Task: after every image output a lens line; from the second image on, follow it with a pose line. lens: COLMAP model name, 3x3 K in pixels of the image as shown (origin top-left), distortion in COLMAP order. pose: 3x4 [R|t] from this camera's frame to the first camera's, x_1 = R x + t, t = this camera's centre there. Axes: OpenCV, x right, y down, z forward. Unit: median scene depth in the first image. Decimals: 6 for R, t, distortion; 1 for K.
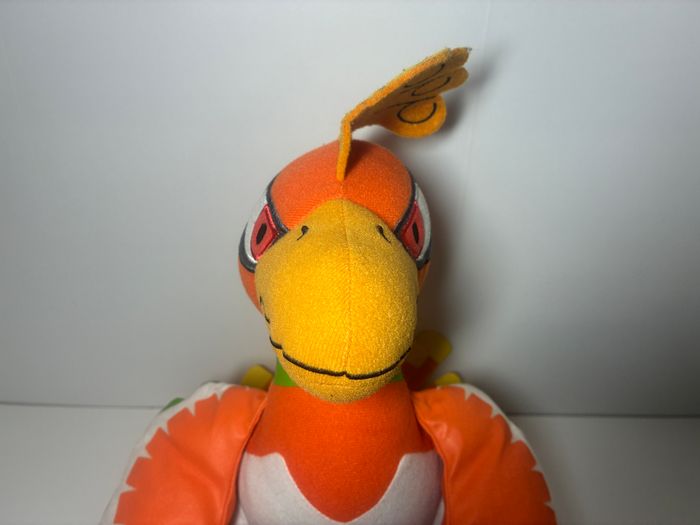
lens RADIAL K [[531.3, 0, 350.0], [0, 531.3, 262.5], [0, 0, 1]] dist [0.098111, -0.156040]
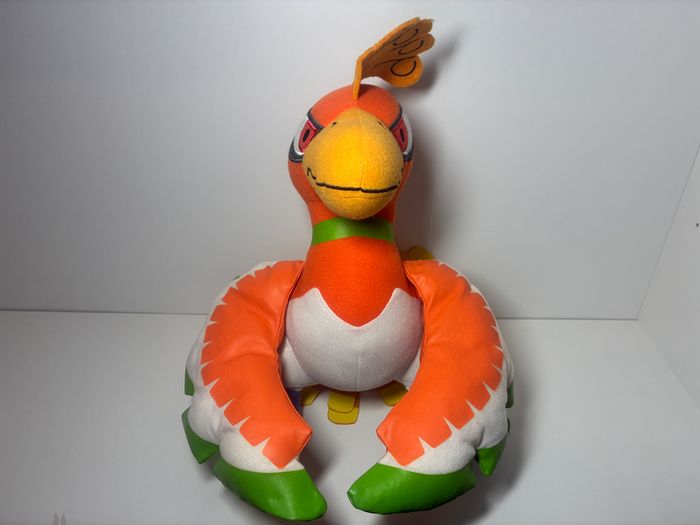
lens RADIAL K [[531.3, 0, 350.0], [0, 531.3, 262.5], [0, 0, 1]] dist [0.098111, -0.156040]
pose [[0.999967, -0.006808, -0.004337, -0.025046], [0.006628, 0.999165, -0.040316, 0.339618], [0.004608, 0.040286, 0.999178, -0.515977]]
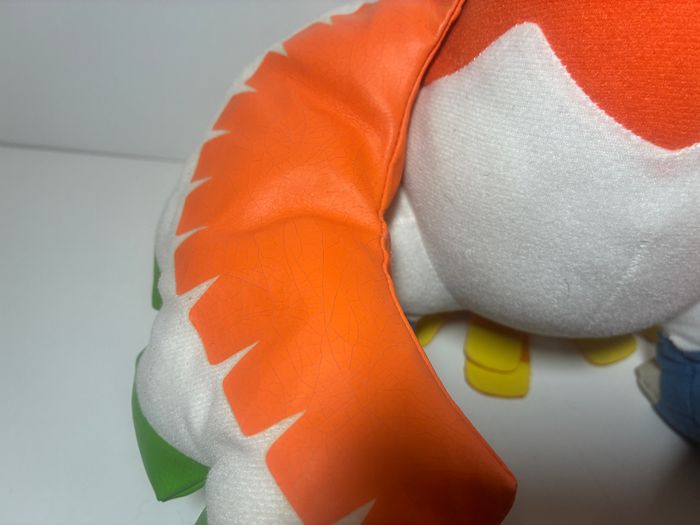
lens RADIAL K [[531.3, 0, 350.0], [0, 531.3, 262.5], [0, 0, 1]] dist [0.098111, -0.156040]
pose [[0.991986, 0.077711, -0.099625, -0.220075], [-0.063887, 0.988765, 0.135135, 0.504574], [0.109007, -0.127687, 0.985806, 0.472295]]
